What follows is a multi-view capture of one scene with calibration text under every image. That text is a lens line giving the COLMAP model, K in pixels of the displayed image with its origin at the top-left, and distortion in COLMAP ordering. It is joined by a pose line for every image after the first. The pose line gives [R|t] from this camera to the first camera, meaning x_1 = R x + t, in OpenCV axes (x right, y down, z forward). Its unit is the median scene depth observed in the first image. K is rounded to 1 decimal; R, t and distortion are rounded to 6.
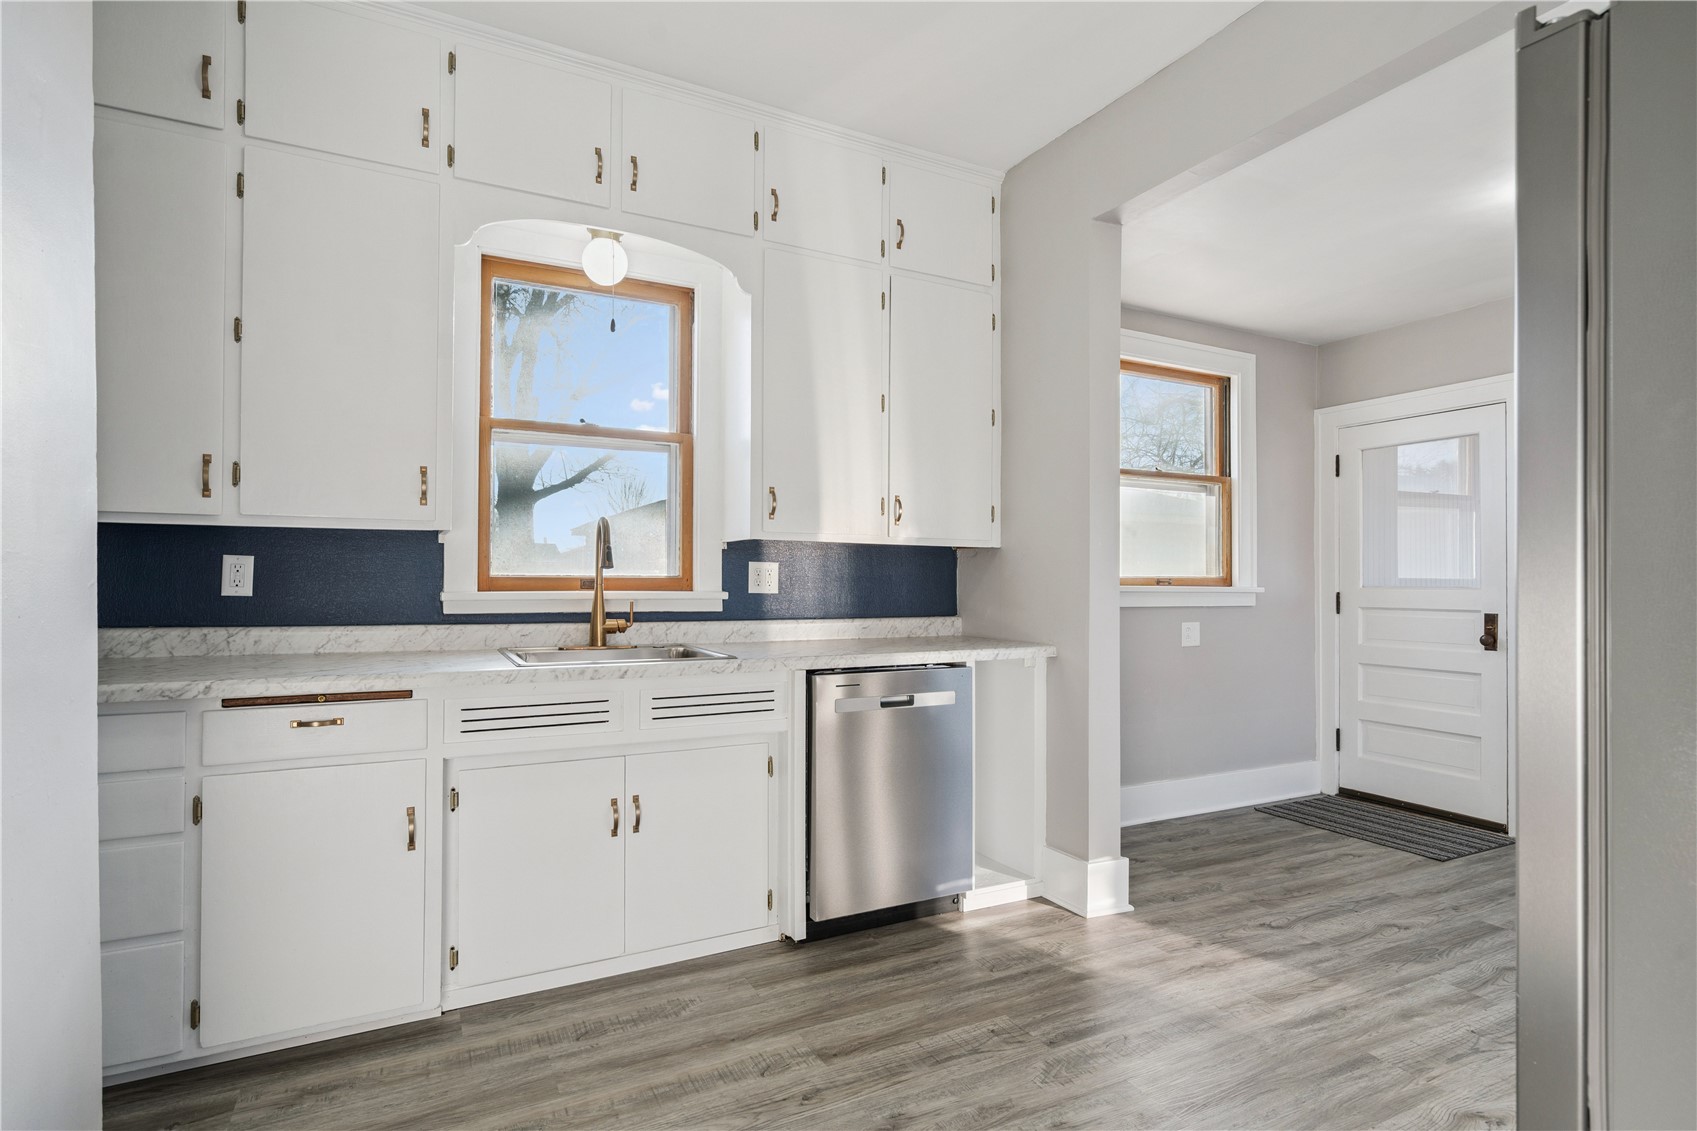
lens RADIAL K [[825.5, 0, 847.6], [0, 825.5, 574.6], [0, 0, 1]] dist [-0.003908, 0.001124]
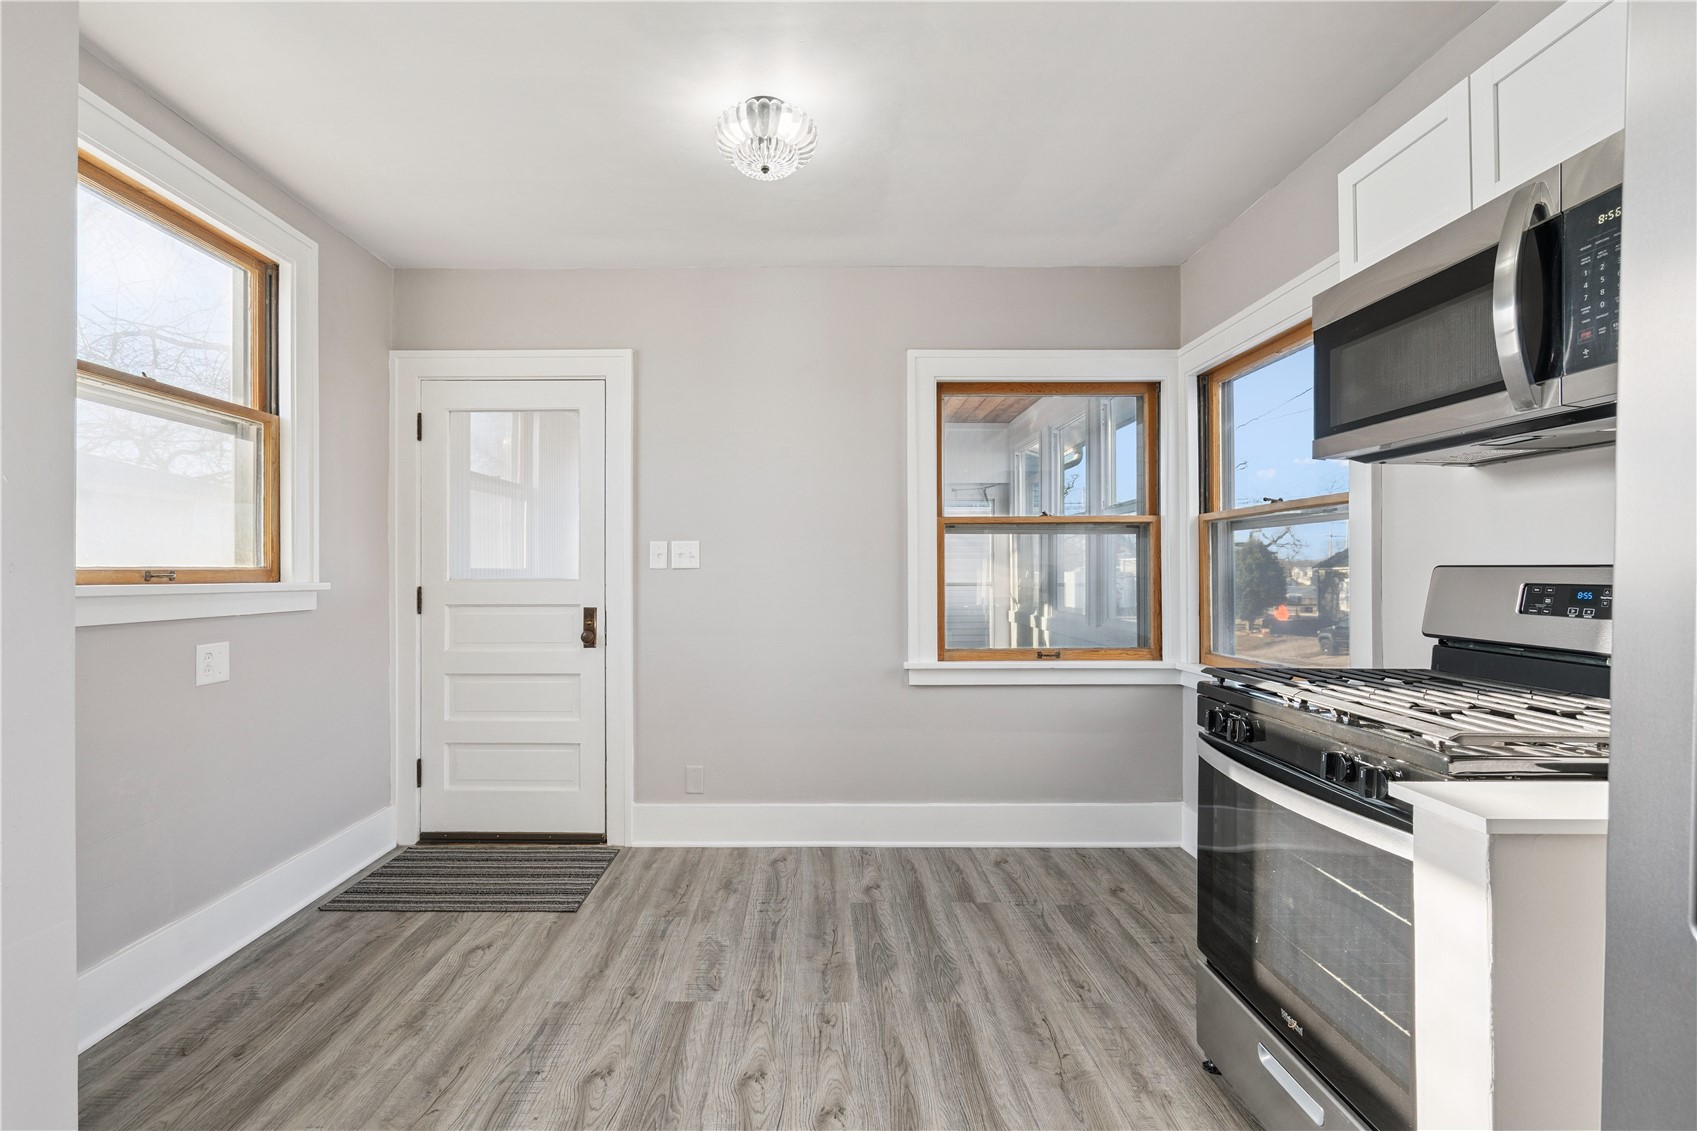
lens RADIAL K [[815.8, 0, 852.9], [0, 815.8, 567.4], [0, 0, 1]] dist [-0.005616, 0.001109]
pose [[0.451050, 0.000695, 0.892499, 0.123007], [-0.003145, 0.999995, 0.000810, 0.001327], [-0.892493, -0.003172, 0.451050, 0.399334]]
